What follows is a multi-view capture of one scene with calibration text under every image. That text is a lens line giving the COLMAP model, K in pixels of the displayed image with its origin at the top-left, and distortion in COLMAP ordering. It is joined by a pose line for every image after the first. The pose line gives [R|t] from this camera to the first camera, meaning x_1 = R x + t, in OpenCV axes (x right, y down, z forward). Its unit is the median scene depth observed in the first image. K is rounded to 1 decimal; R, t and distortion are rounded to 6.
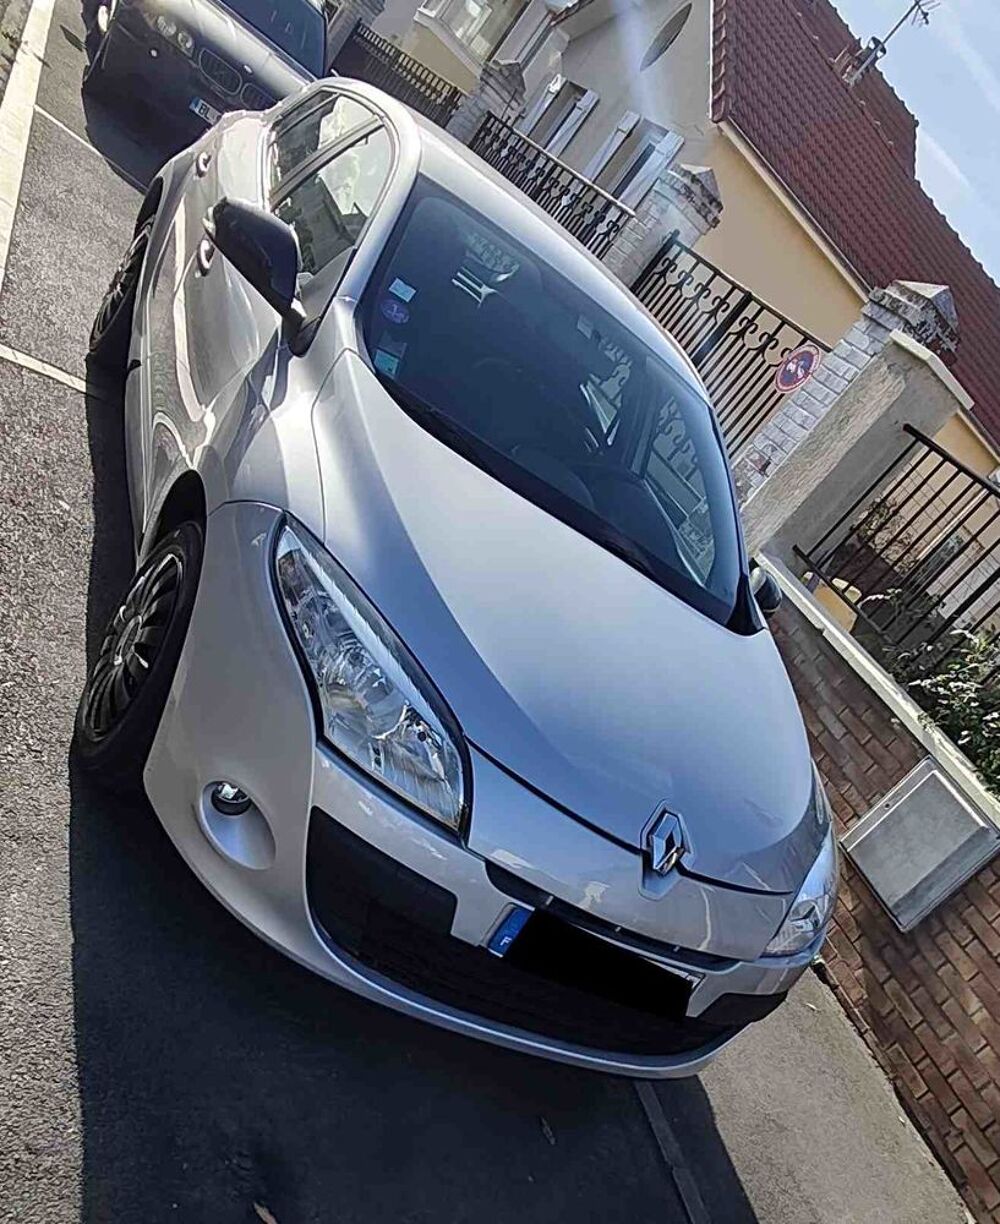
lens RADIAL K [[1048.0, 0, 528.2], [0, 1048.0, 724.9], [0, 0, 1]] dist [0.007905, -0.001003]
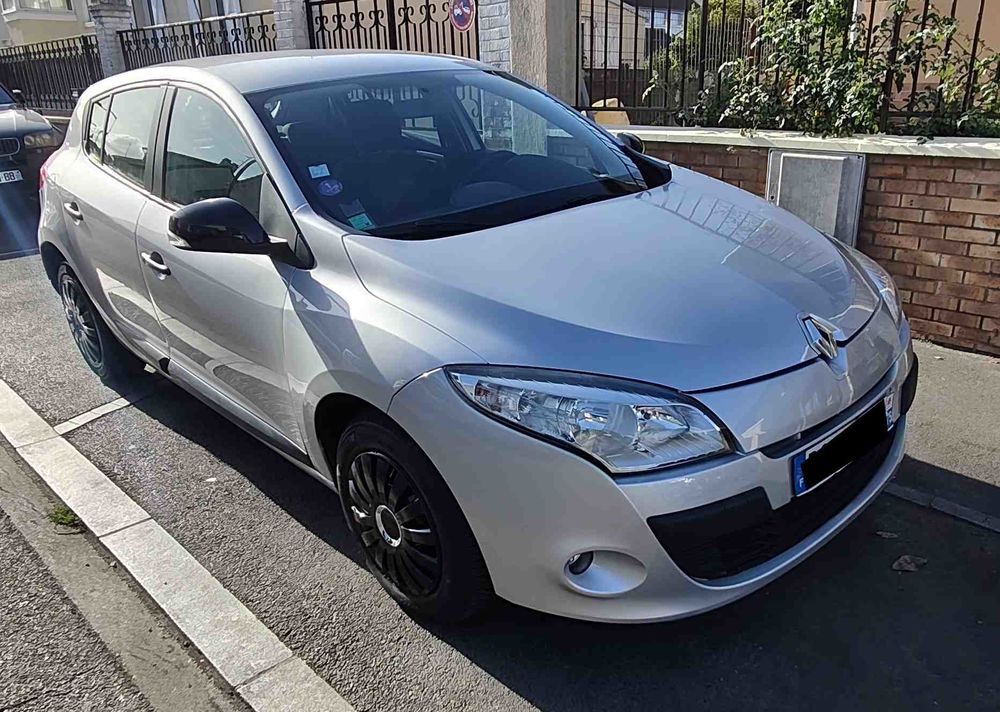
lens RADIAL K [[756.5, 0, 501.7], [0, 756.5, 357.6], [0, 0, 1]] dist [-0.001648, 0.015174]
pose [[0.706759, -0.706843, 0.029414, -0.085556], [0.704369, 0.706946, 0.063967, -0.092750], [-0.066009, -0.024491, 0.997518, 0.047899]]
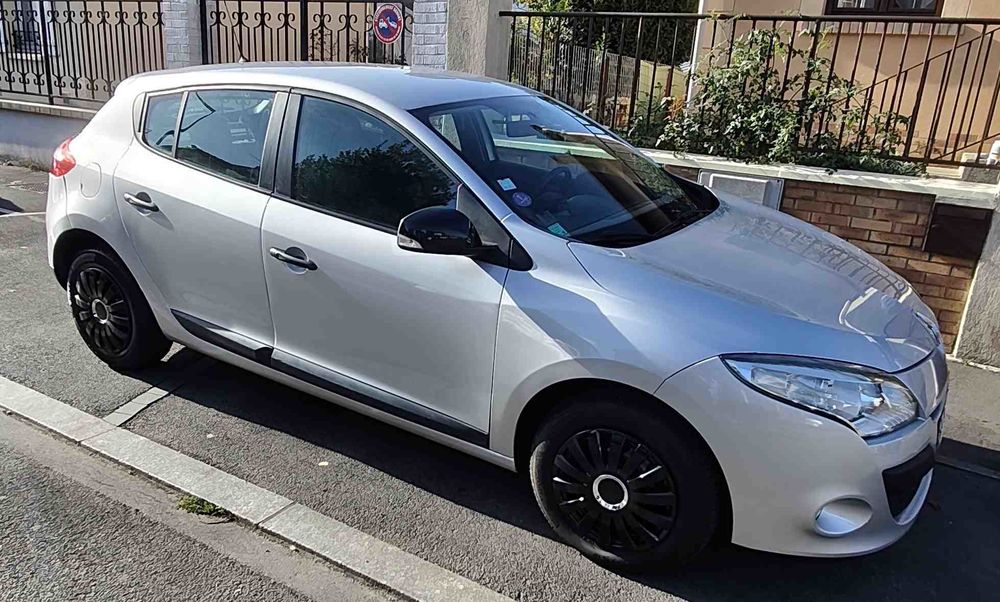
lens RADIAL K [[711.8, 0, 495.6], [0, 711.8, 297.7], [0, 0, 1]] dist [0.005556, -0.000662]
pose [[0.675910, -0.697457, 0.238118, -0.268525], [0.673038, 0.715799, 0.186150, -0.282898], [-0.300276, 0.034442, 0.953230, 0.047299]]
